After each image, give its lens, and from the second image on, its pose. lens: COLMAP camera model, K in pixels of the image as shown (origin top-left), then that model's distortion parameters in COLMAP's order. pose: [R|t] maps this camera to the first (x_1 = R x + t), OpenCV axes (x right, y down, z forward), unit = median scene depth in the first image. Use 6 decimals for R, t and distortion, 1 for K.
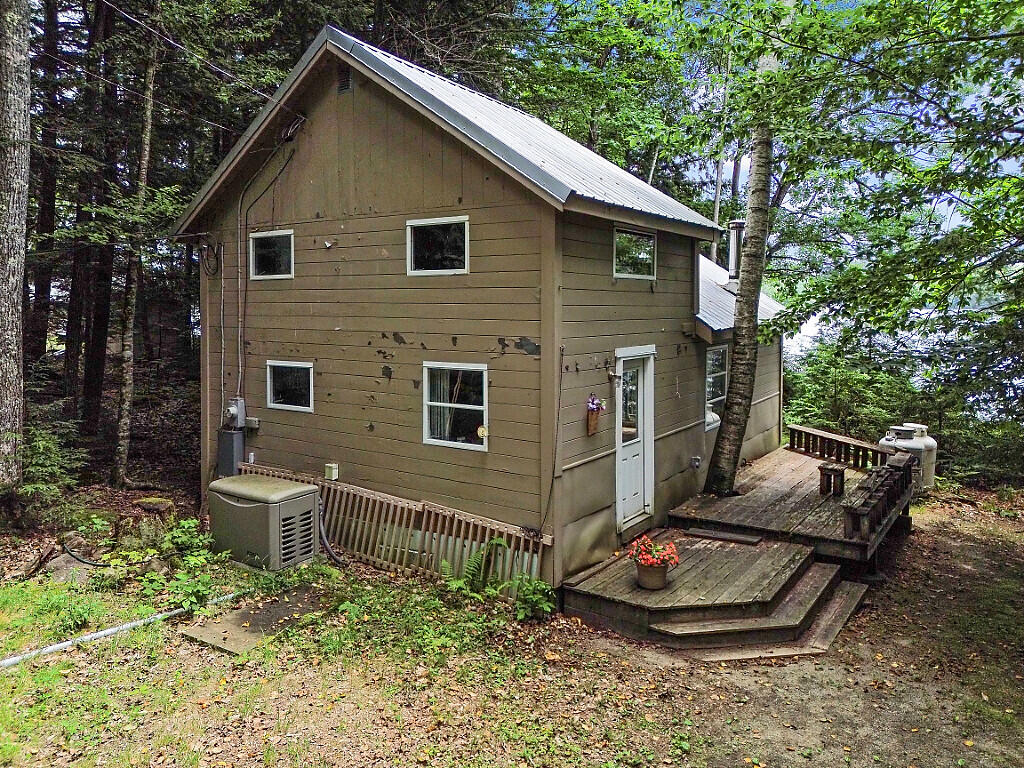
lens RADIAL K [[719.7, 0, 515.9], [0, 719.7, 321.0], [0, 0, 1]] dist [0.044840, -0.026771]
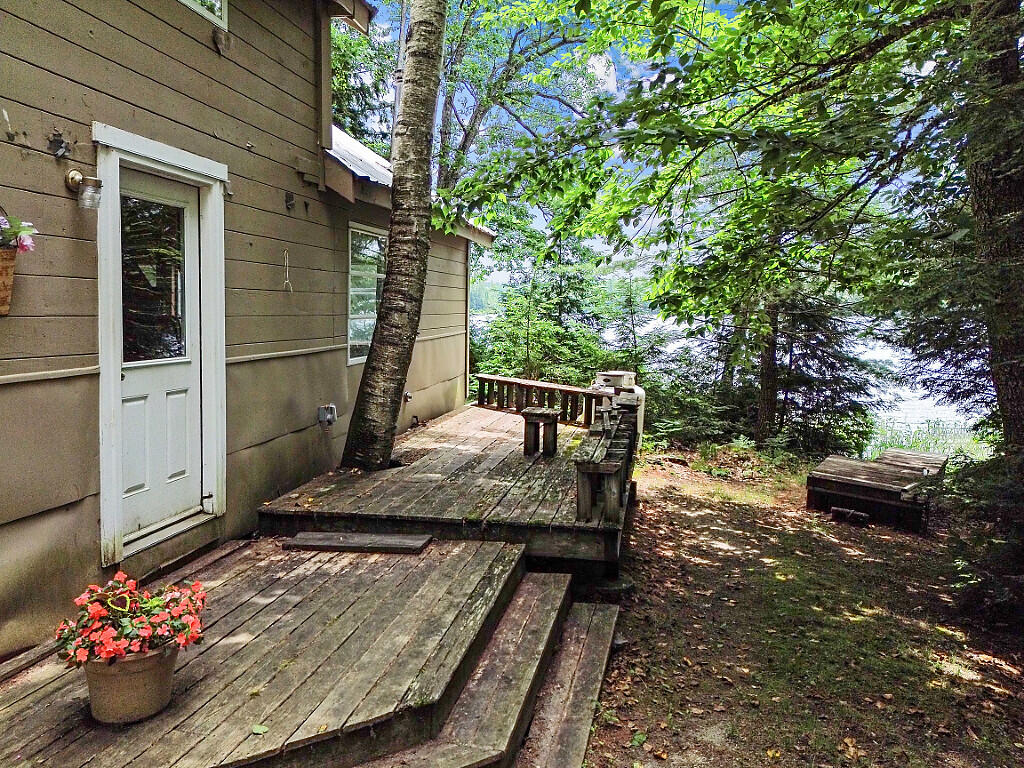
lens RADIAL K [[719.7, 0, 477.5], [0, 719.7, 339.7], [0, 0, 1]] dist [0.044840, -0.026771]
pose [[0.933905, -0.005540, 0.357478, 0.195644], [-0.002406, 0.999760, 0.021781, 0.154502], [-0.357512, -0.021201, 0.933668, 0.536902]]
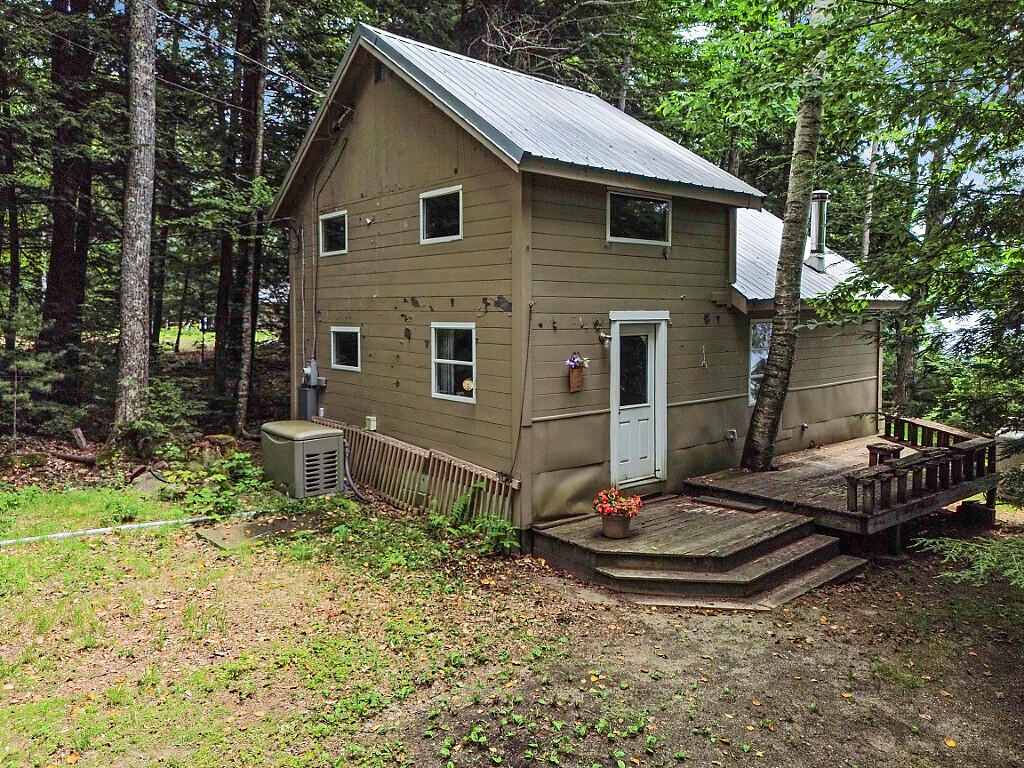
lens RADIAL K [[719.7, 0, 528.4], [0, 719.7, 336.7], [0, 0, 1]] dist [0.044840, -0.026771]
pose [[0.964692, 0.008338, -0.263249, 0.299154], [-0.004553, 0.999877, 0.014985, 0.060439], [0.263342, -0.013258, 0.964611, -0.017763]]
